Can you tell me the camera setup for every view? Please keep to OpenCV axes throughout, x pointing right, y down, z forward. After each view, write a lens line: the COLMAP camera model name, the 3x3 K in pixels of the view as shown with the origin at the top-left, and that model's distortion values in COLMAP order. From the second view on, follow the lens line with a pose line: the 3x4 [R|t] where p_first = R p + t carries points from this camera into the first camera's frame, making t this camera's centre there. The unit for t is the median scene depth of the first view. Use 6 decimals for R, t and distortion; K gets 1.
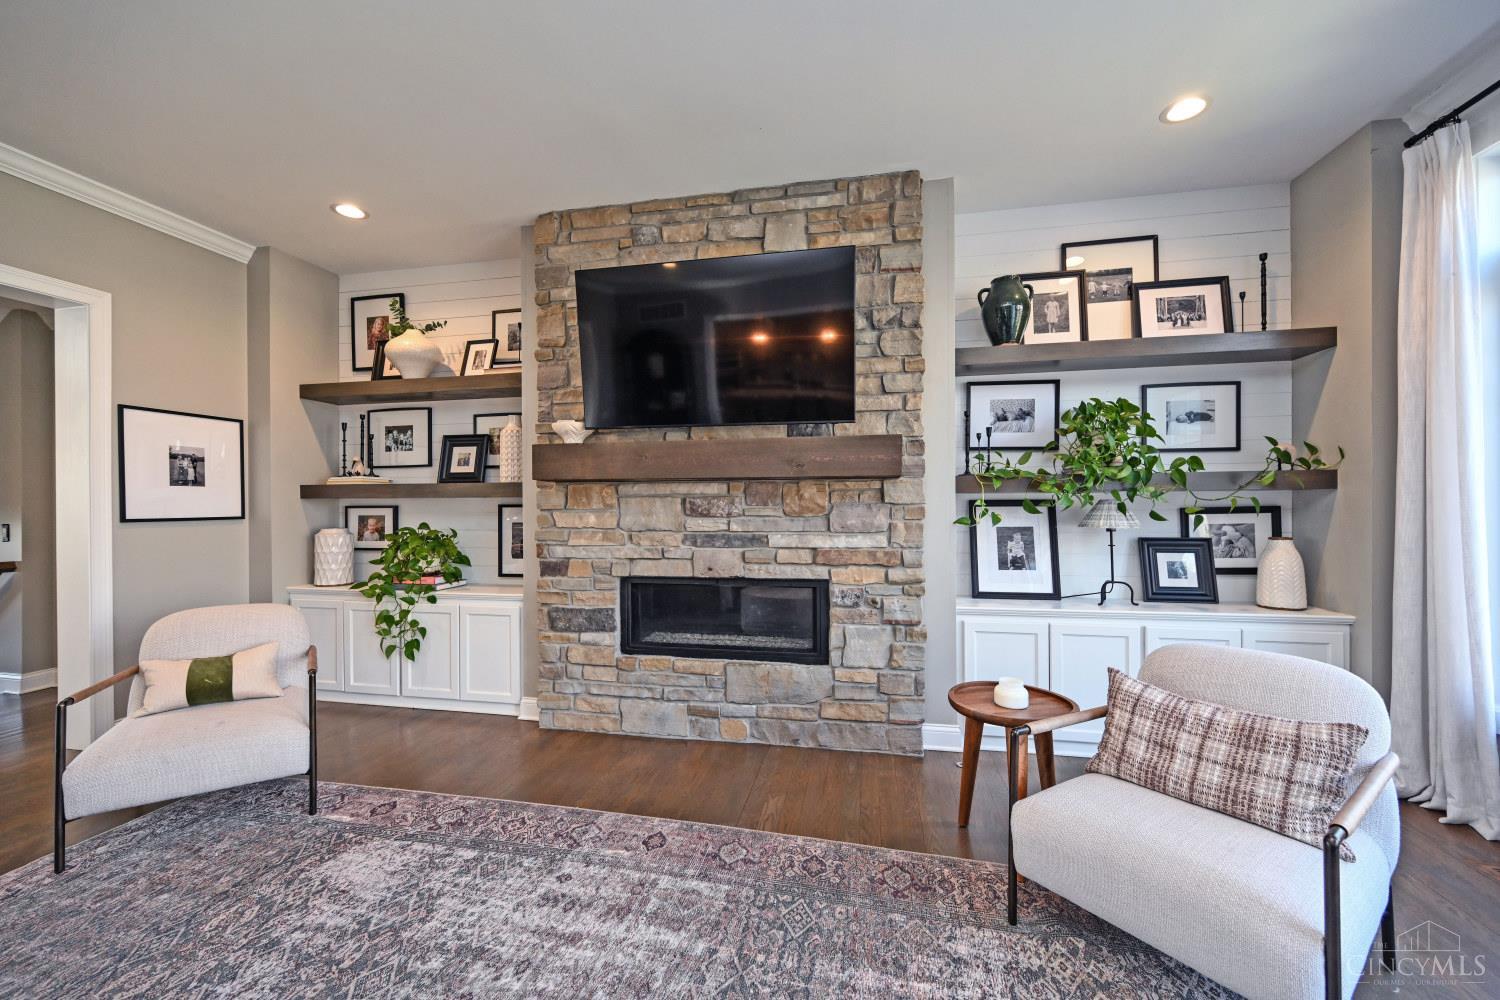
lens RADIAL K [[587.2, 0, 751.4], [0, 587.2, 504.7], [0, 0, 1]] dist [0.000612, -0.000186]
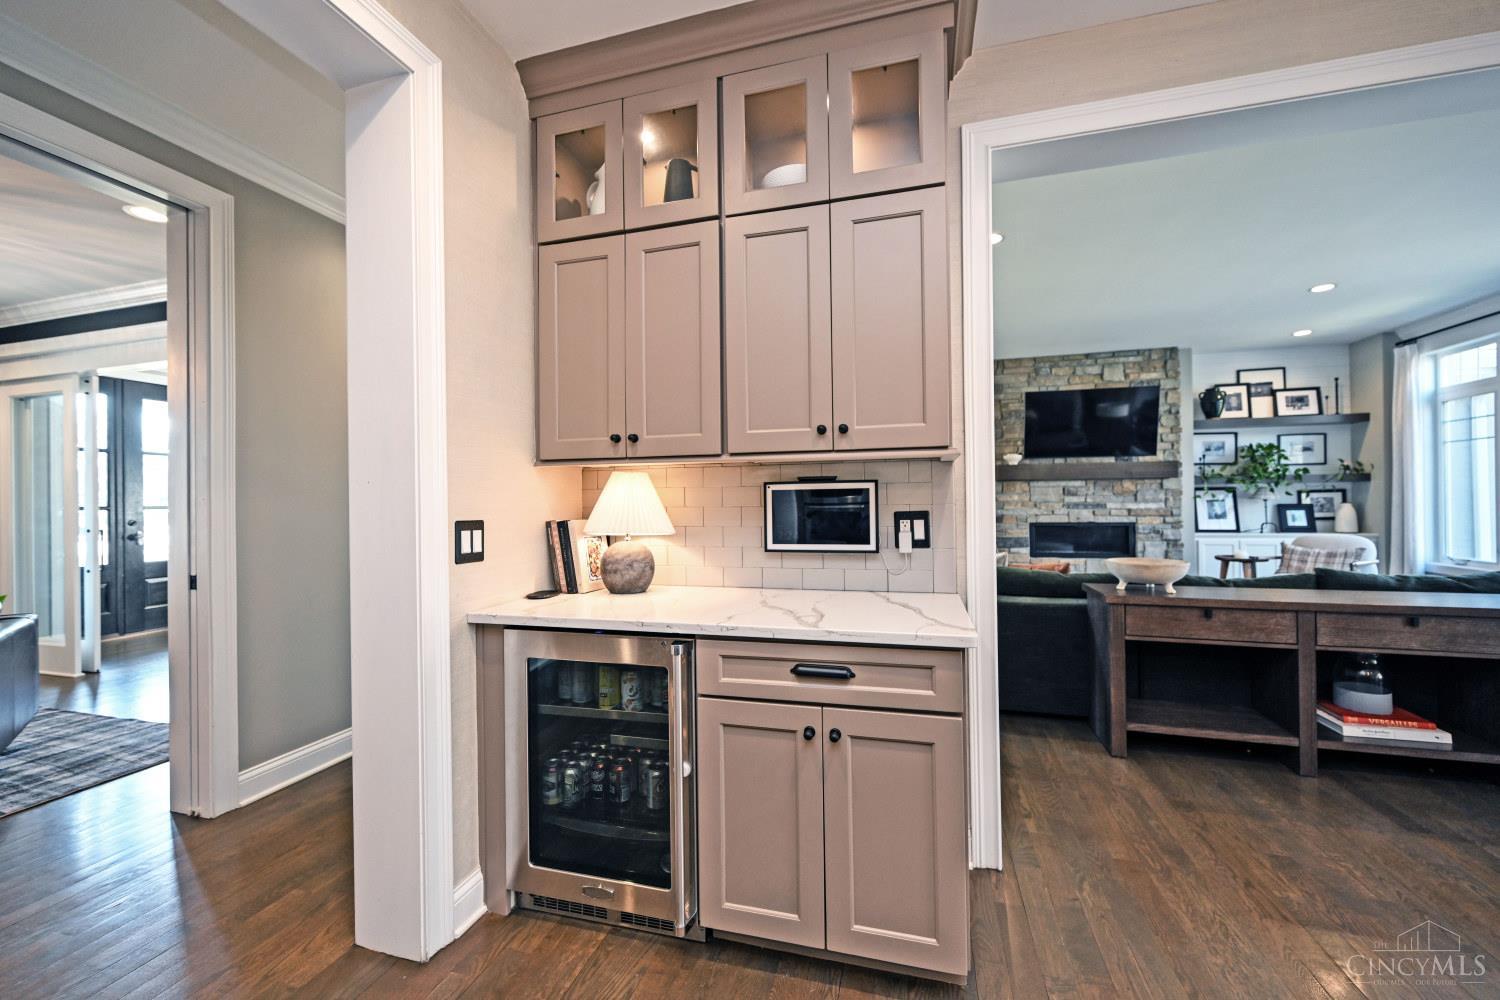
lens RADIAL K [[587.2, 0, 750.2], [0, 587.2, 495.8], [0, 0, 1]] dist [0.000612, -0.000186]
pose [[0.996886, -0.007408, -0.078507, -1.181557], [0.007071, 0.999965, -0.004574, 0.022562], [0.078538, 0.004005, 0.996903, -1.403477]]
